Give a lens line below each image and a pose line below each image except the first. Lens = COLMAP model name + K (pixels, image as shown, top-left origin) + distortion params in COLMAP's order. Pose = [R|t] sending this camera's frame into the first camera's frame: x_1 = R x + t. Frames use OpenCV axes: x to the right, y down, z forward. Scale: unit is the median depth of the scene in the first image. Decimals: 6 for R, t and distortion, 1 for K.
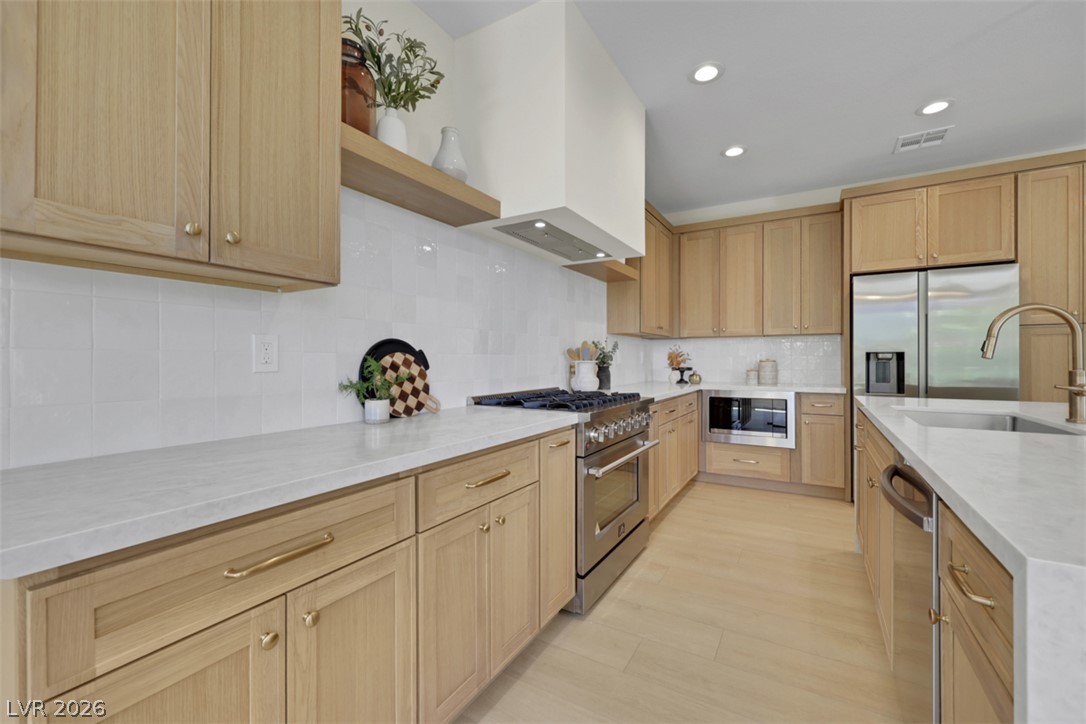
lens RADIAL K [[430.4, 0, 513.6], [0, 430.4, 359.5], [0, 0, 1]] dist [-0.008176, 0.001290]
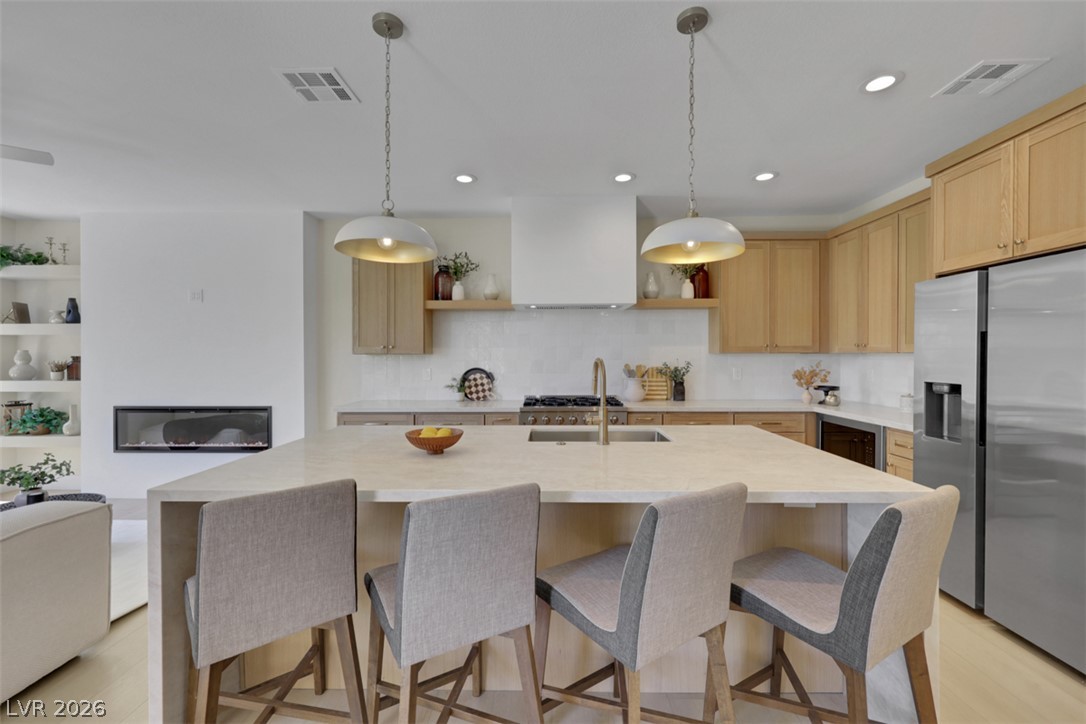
lens RADIAL K [[430.4, 0, 534.8], [0, 430.4, 356.4], [0, 0, 1]] dist [-0.008176, 0.001290]
pose [[0.509951, 0.001582, -0.860202, 1.895817], [0.005825, 0.999969, 0.005292, -0.118437], [0.860184, -0.007709, 0.509926, 0.037031]]
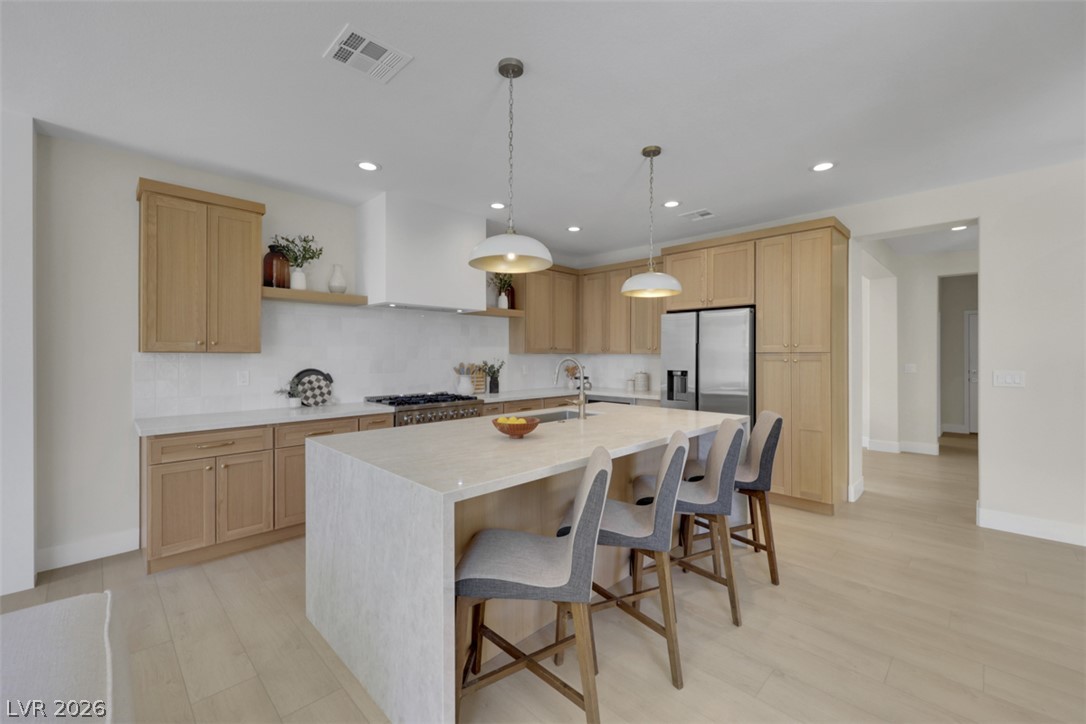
lens RADIAL K [[430.4, 0, 533.8], [0, 430.4, 359.9], [0, 0, 1]] dist [-0.008176, 0.001290]
pose [[0.967477, 0.003113, -0.252939, 1.265585], [0.000830, 0.999880, 0.015478, -0.119115], [0.252957, -0.015185, 0.967358, -0.742859]]
